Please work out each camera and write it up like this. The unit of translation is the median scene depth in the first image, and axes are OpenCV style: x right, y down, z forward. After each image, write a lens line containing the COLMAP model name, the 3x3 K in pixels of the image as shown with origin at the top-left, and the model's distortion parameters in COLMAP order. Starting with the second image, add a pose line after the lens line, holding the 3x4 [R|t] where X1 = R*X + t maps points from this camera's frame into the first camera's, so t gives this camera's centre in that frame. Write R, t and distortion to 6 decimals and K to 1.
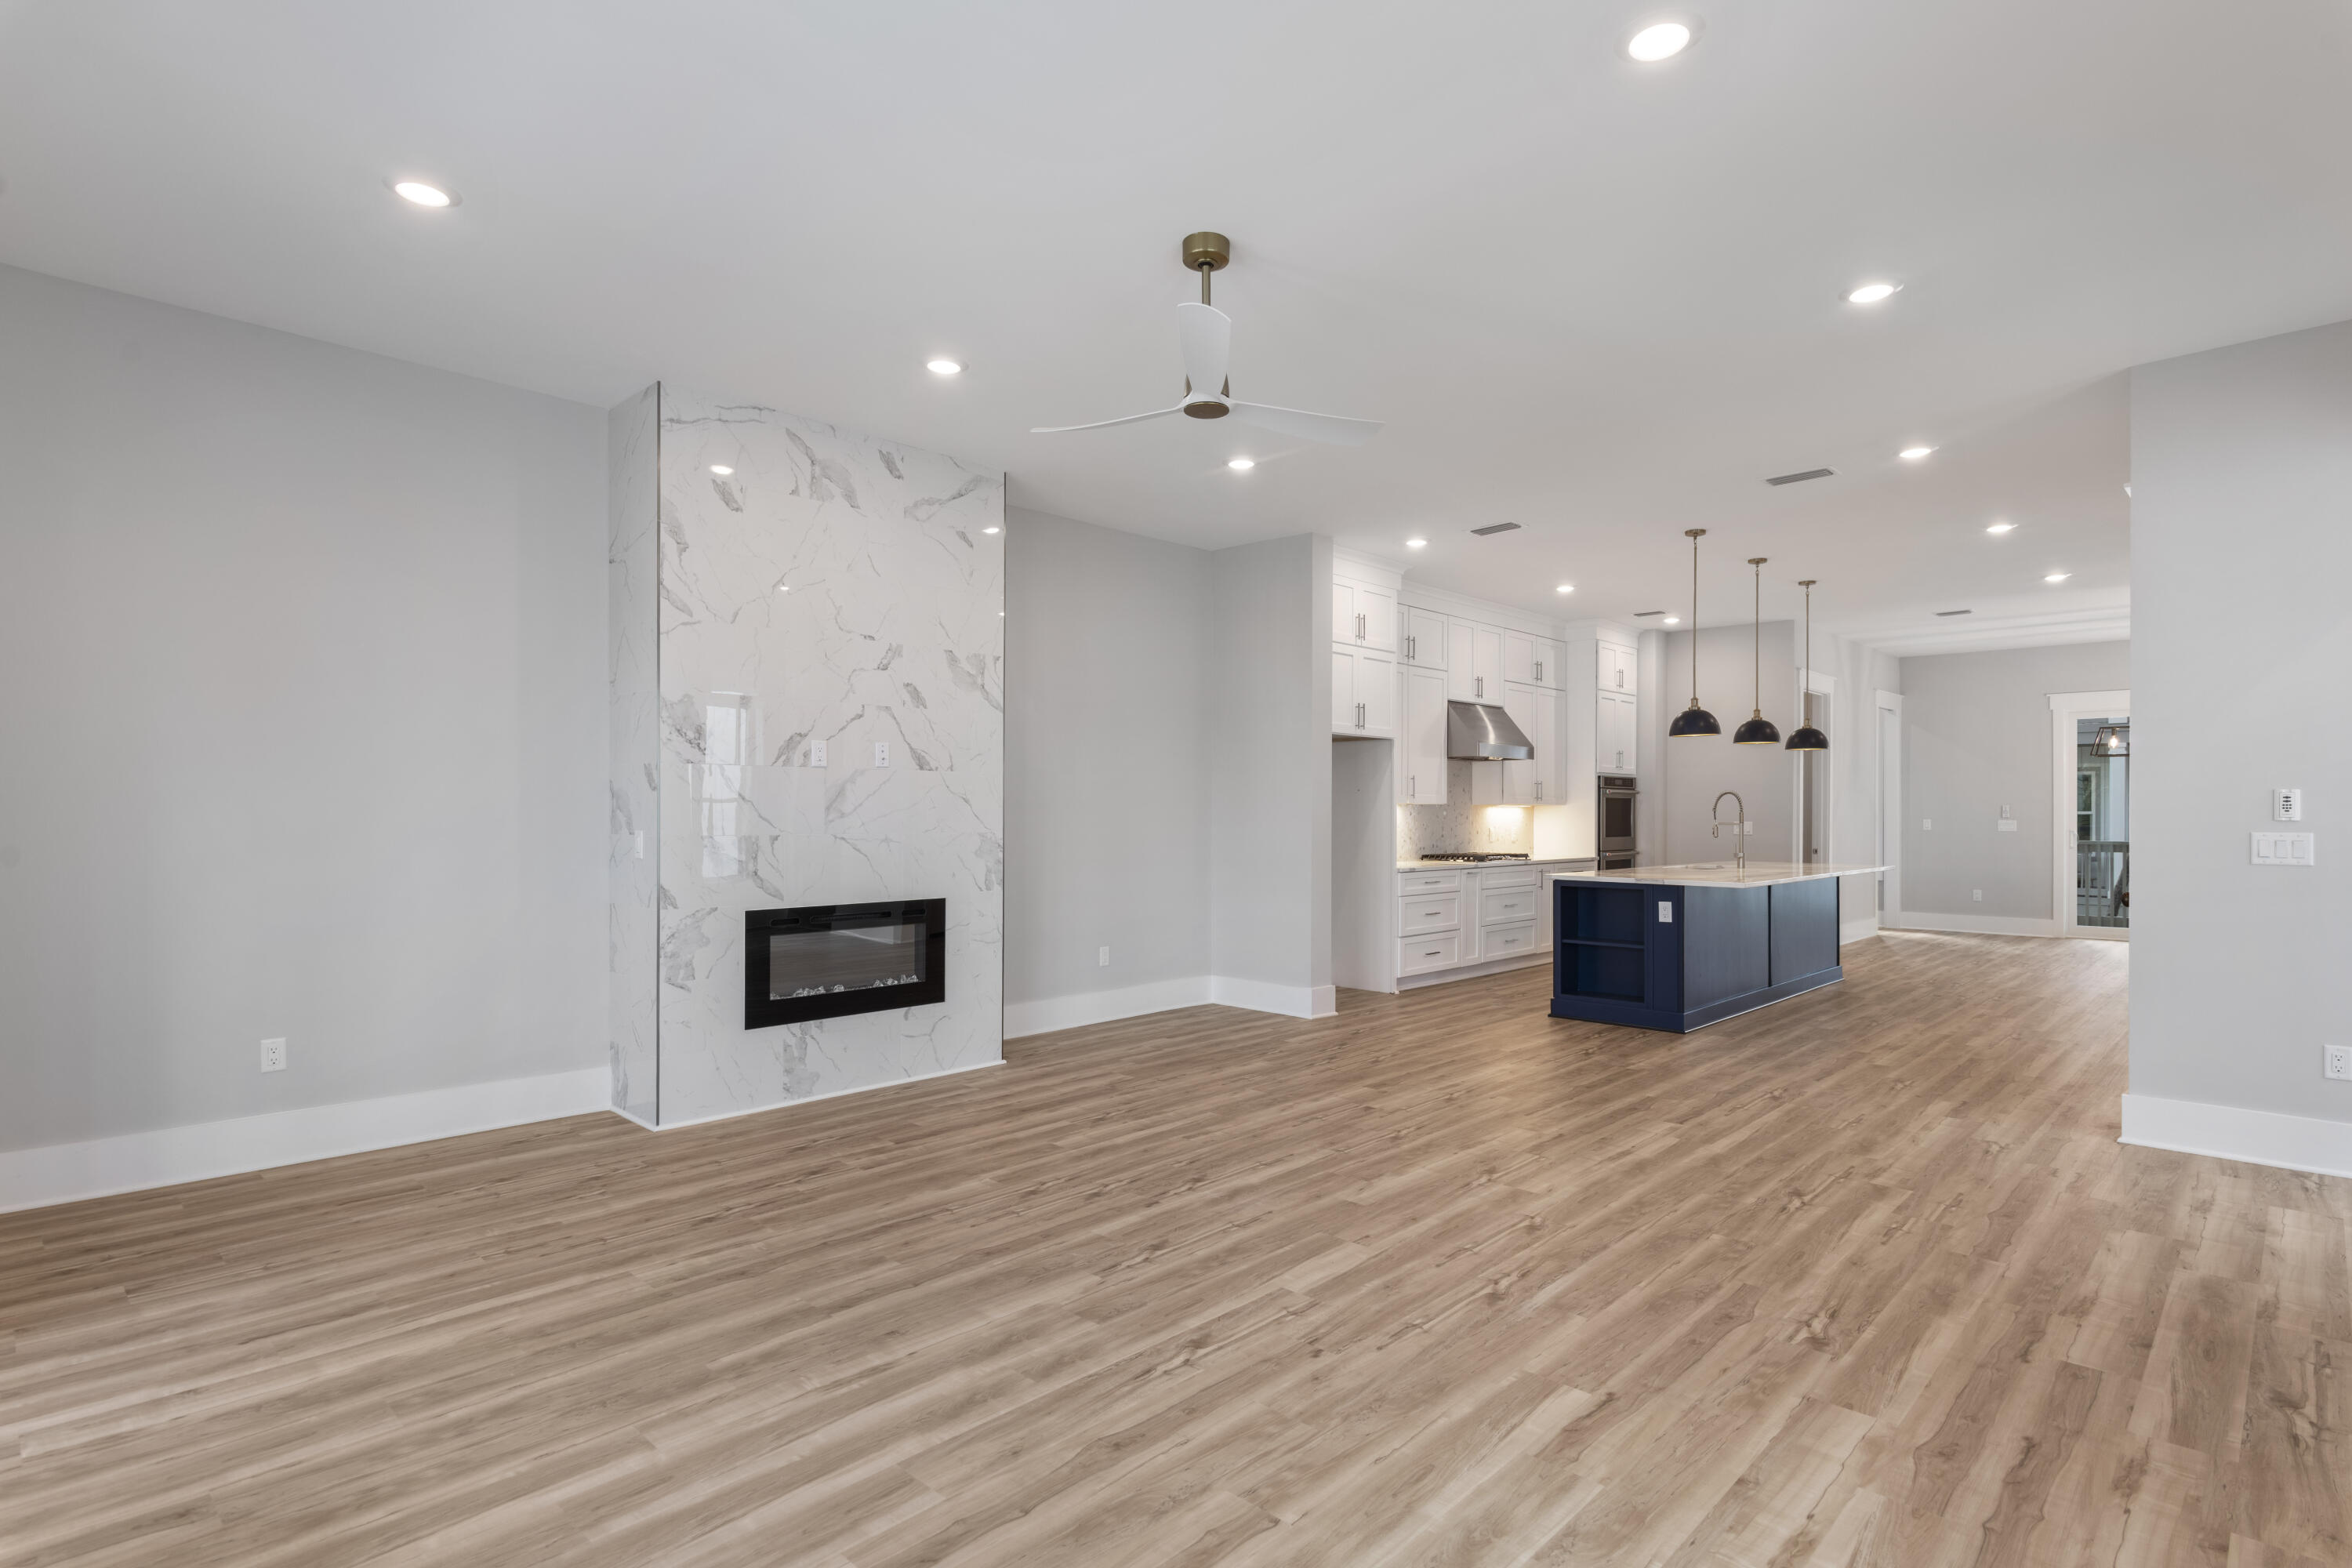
lens RADIAL K [[1176.5, 0, 1193.4], [0, 1176.5, 808.4], [0, 0, 1]] dist [-0.002110, -0.000447]
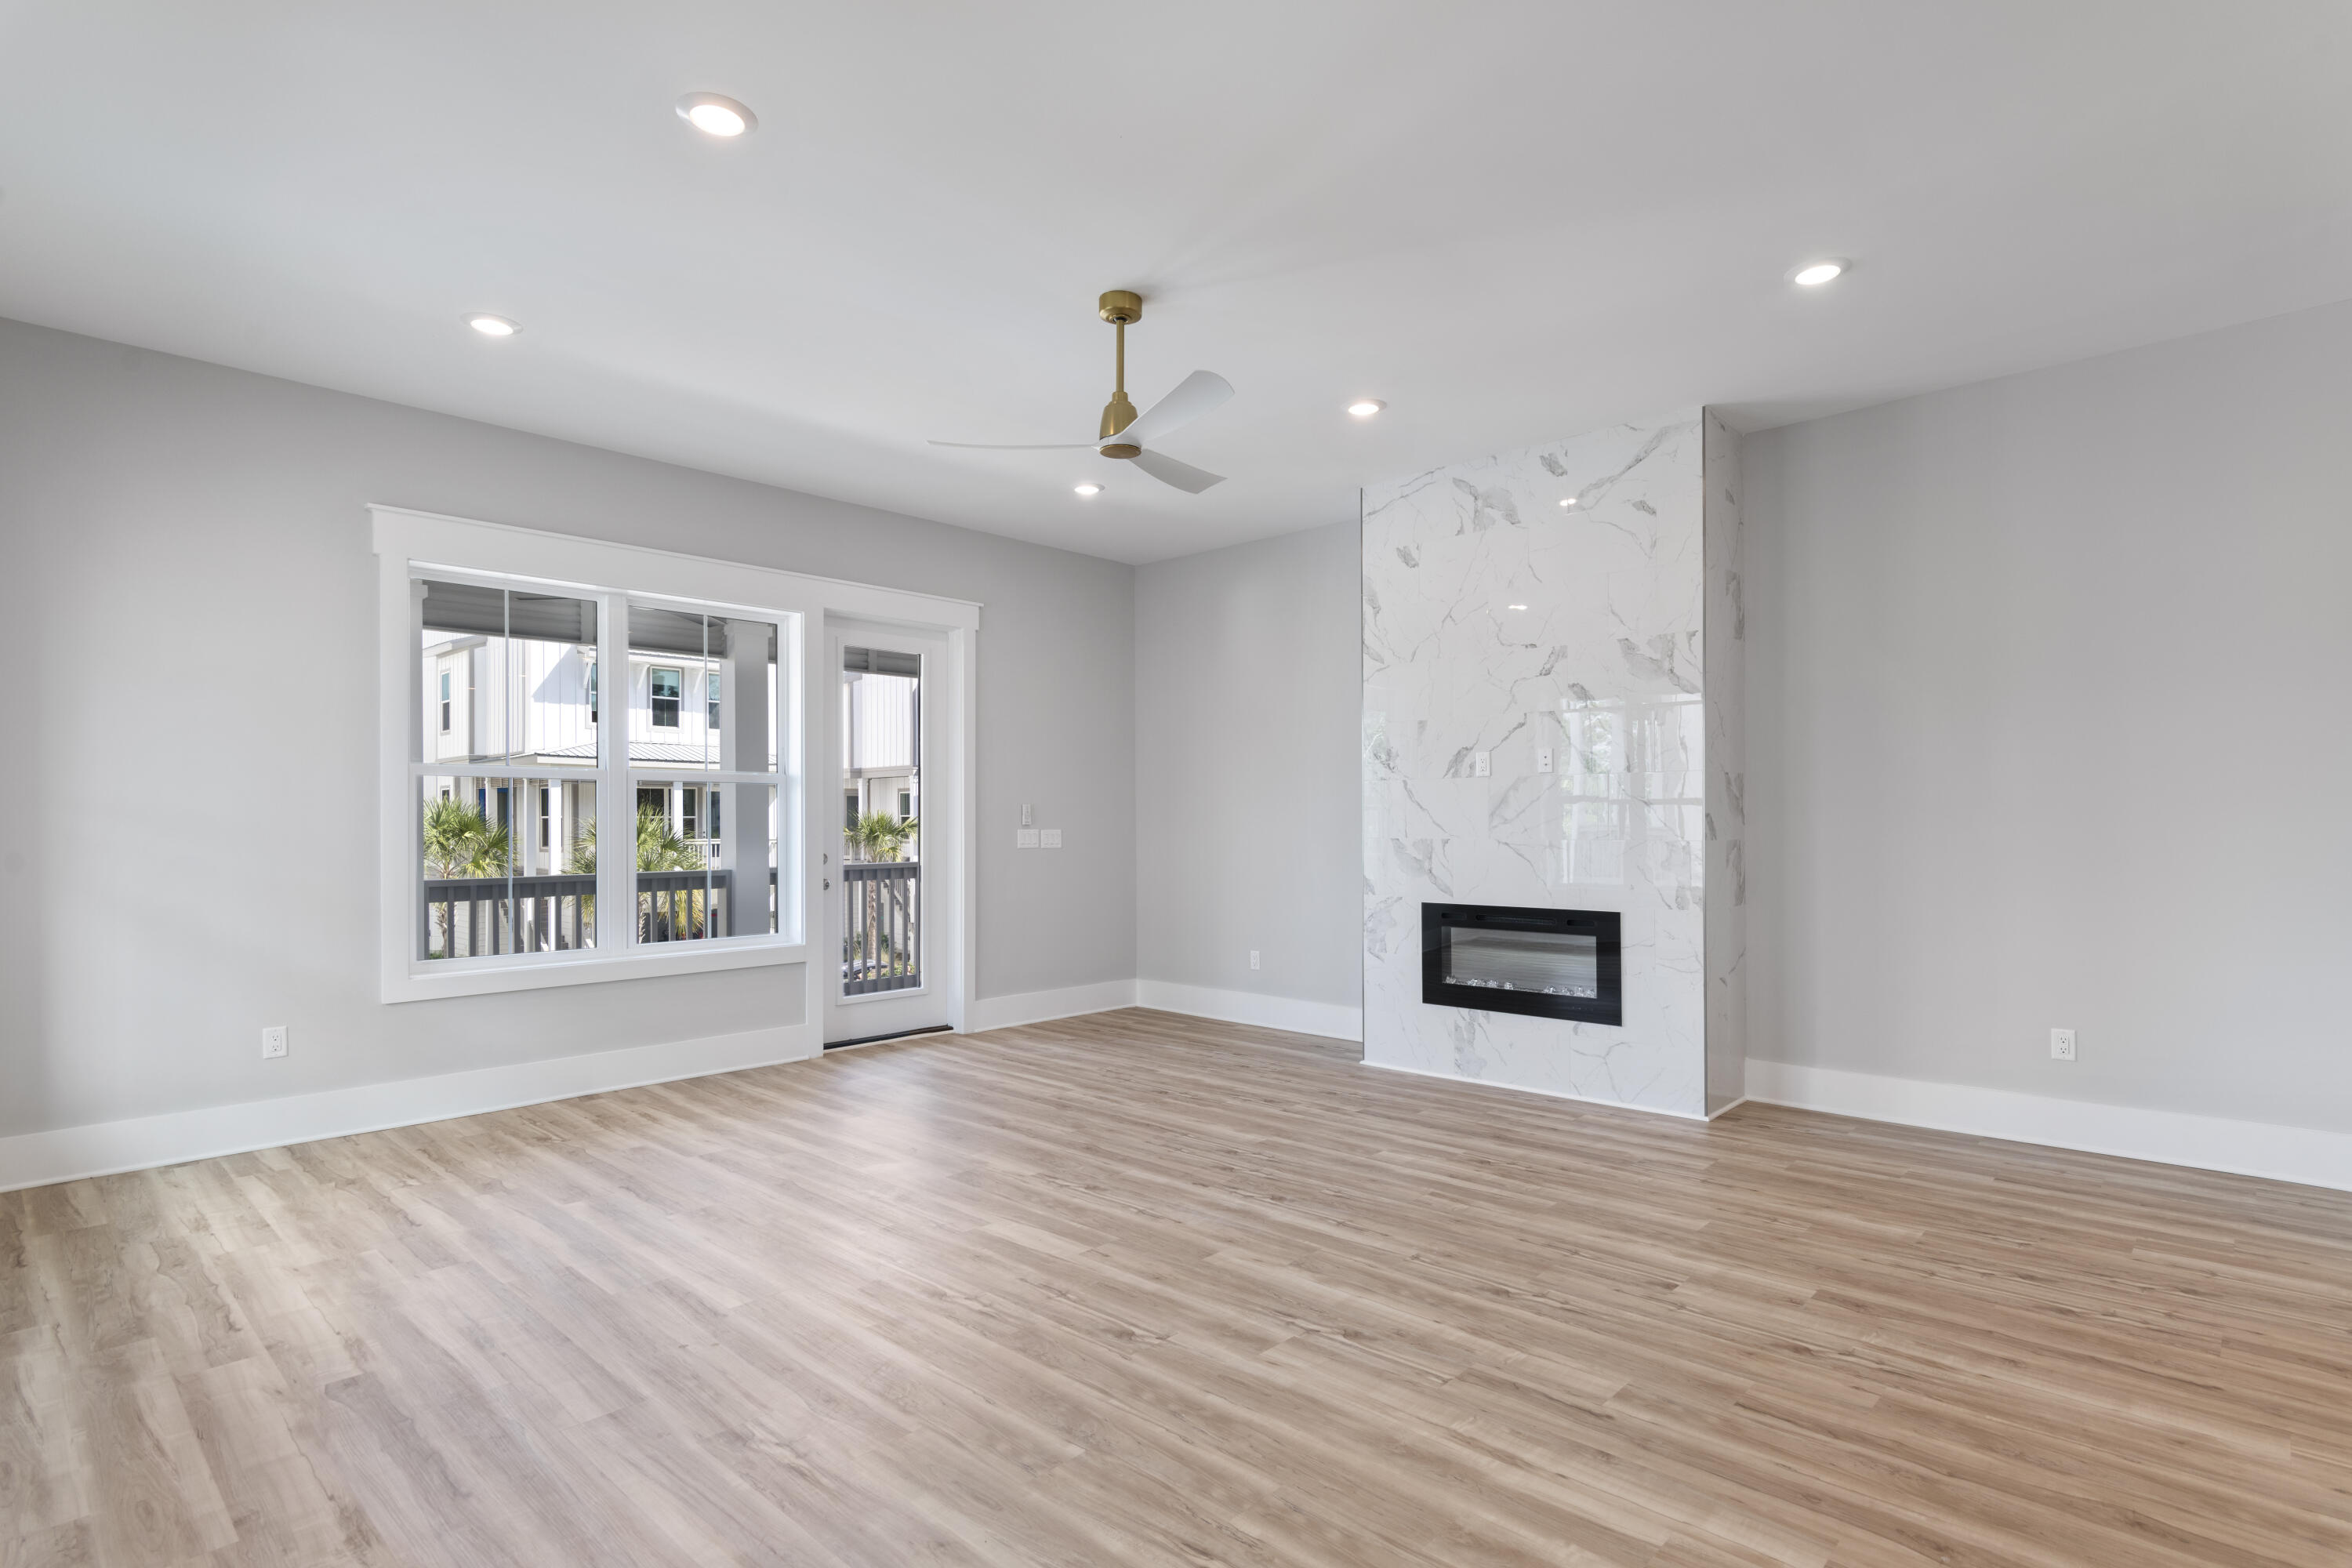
lens RADIAL K [[1165.4, 0, 1183.9], [0, 1165.4, 815.0], [0, 0, 1]] dist [0.001543, 0.000236]
pose [[0.004238, -0.006527, -0.999970, 0.844447], [0.006129, 0.999960, -0.006501, 0.006004], [0.999972, -0.006101, 0.004278, 0.807809]]
